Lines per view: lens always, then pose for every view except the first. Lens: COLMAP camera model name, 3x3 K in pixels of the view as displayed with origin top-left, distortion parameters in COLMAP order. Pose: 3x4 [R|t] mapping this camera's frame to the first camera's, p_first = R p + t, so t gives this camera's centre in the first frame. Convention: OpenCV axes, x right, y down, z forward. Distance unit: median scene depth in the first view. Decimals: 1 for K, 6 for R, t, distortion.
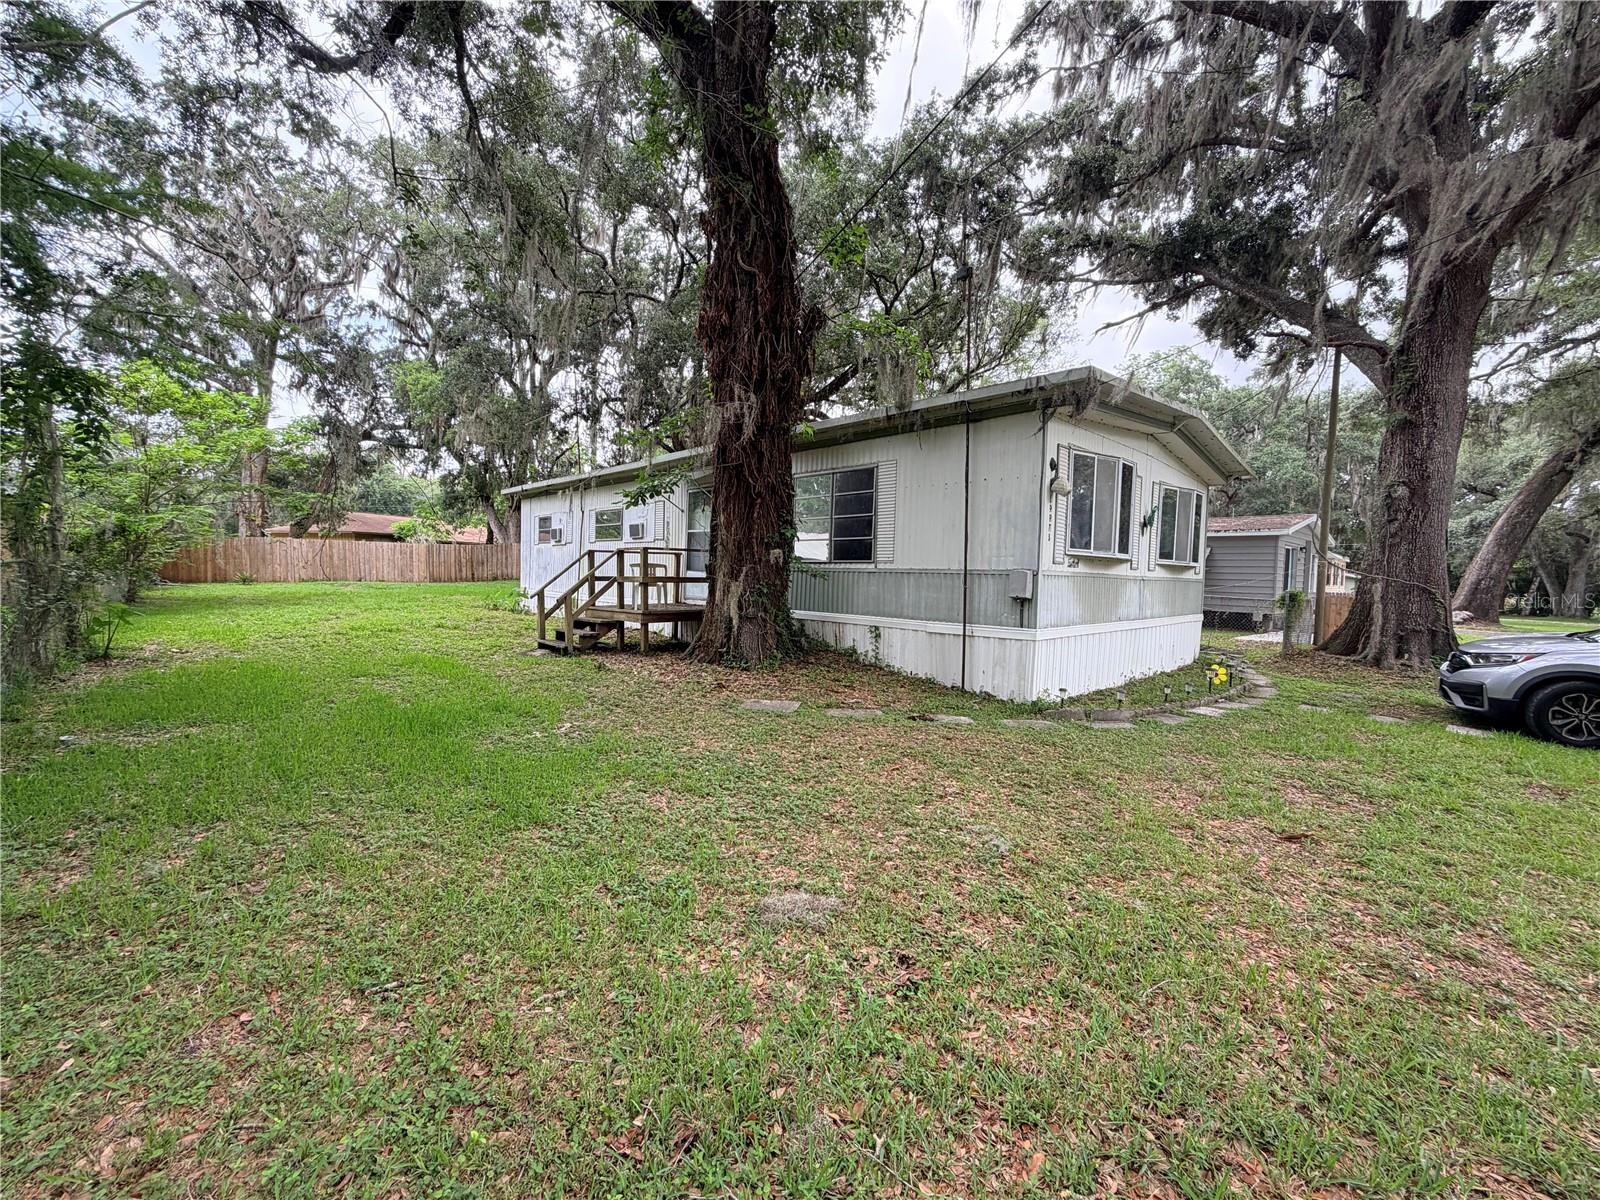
lens RADIAL K [[635.2, 0, 816.6], [0, 635.2, 607.1], [0, 0, 1]] dist [0.001009, 0.000031]
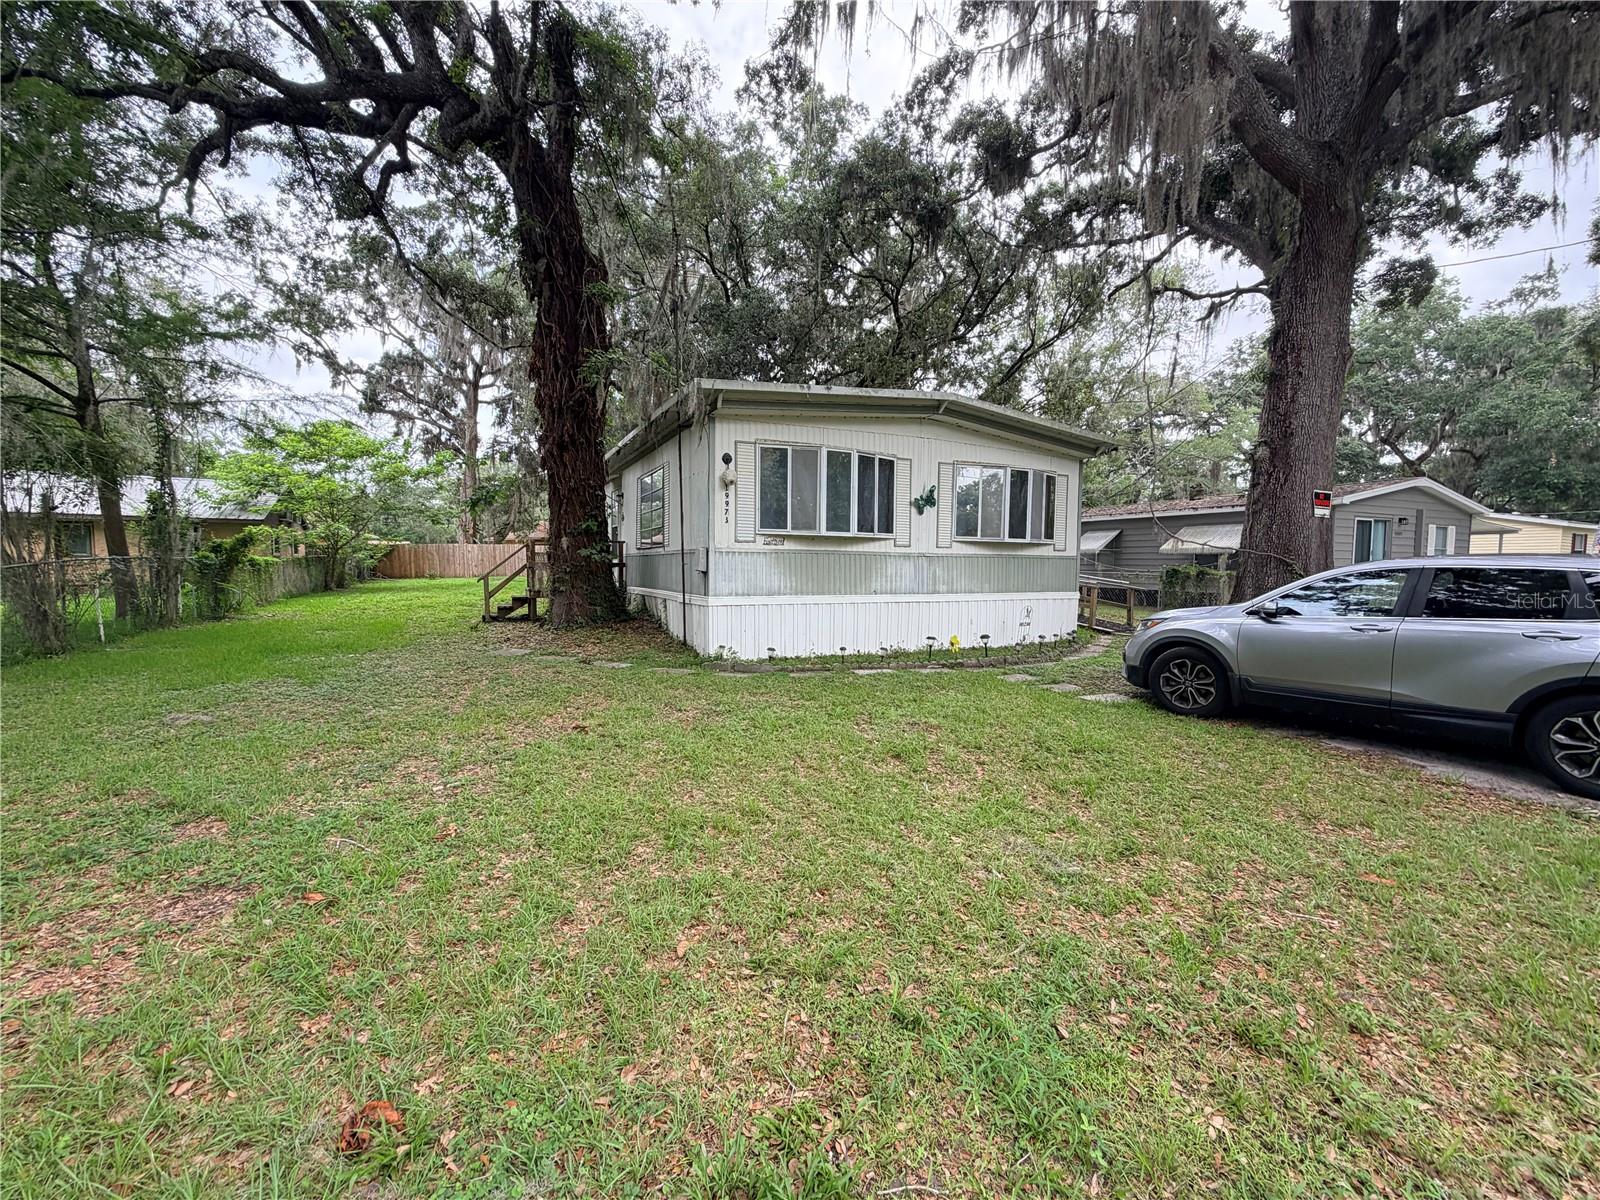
lens RADIAL K [[635.2, 0, 798.5], [0, 635.2, 603.2], [0, 0, 1]] dist [0.001009, 0.000031]
pose [[0.950167, -0.000535, -0.311742, 0.625296], [0.001084, 0.999998, 0.001589, 0.032237], [0.311741, -0.001848, 0.950165, -0.065707]]
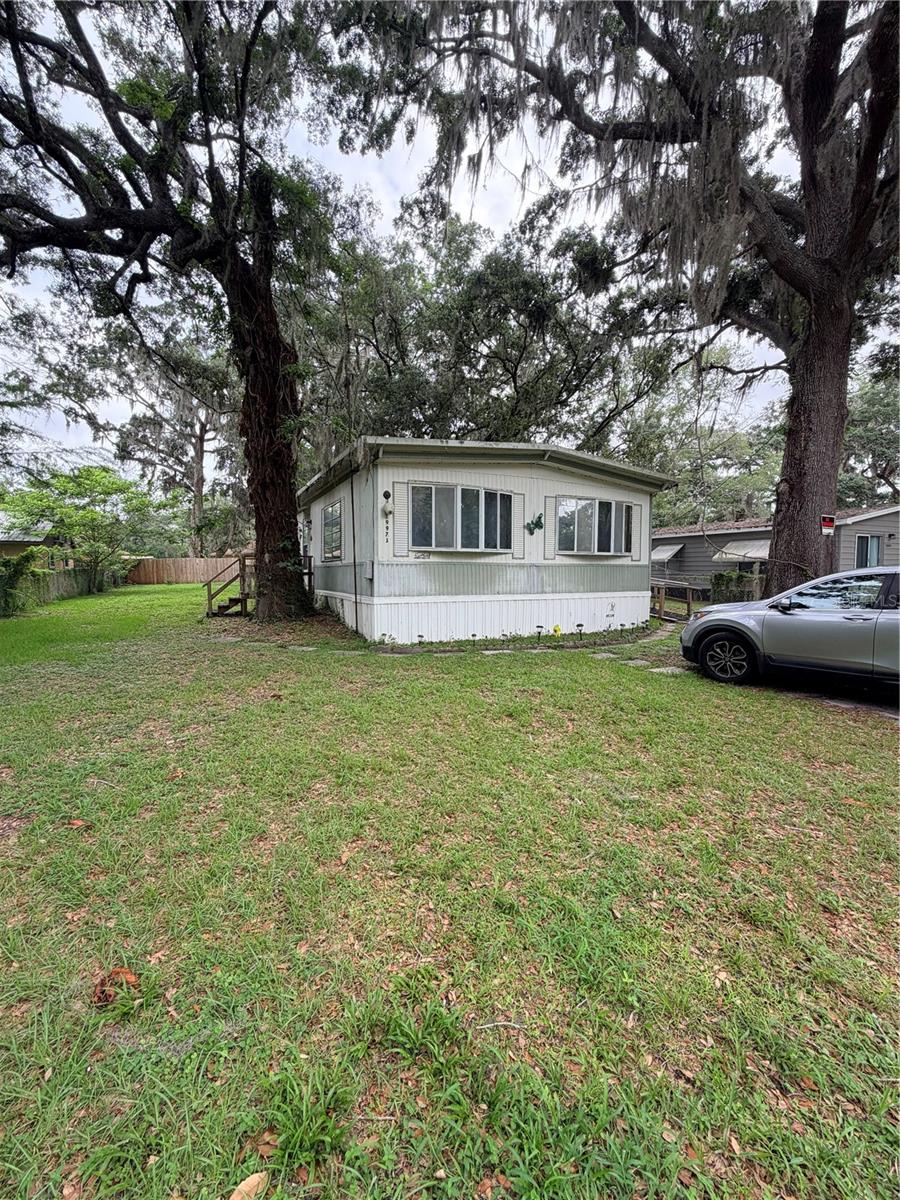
lens RADIAL K [[476.4, 0, 448.6], [0, 476.4, 598.0], [0, 0, 1]] dist [0.001009, 0.000031]
pose [[0.951932, -0.009299, -0.306170, 0.636730], [0.008906, 0.999957, -0.002681, 0.029407], [0.306181, -0.000174, 0.951973, -0.070893]]
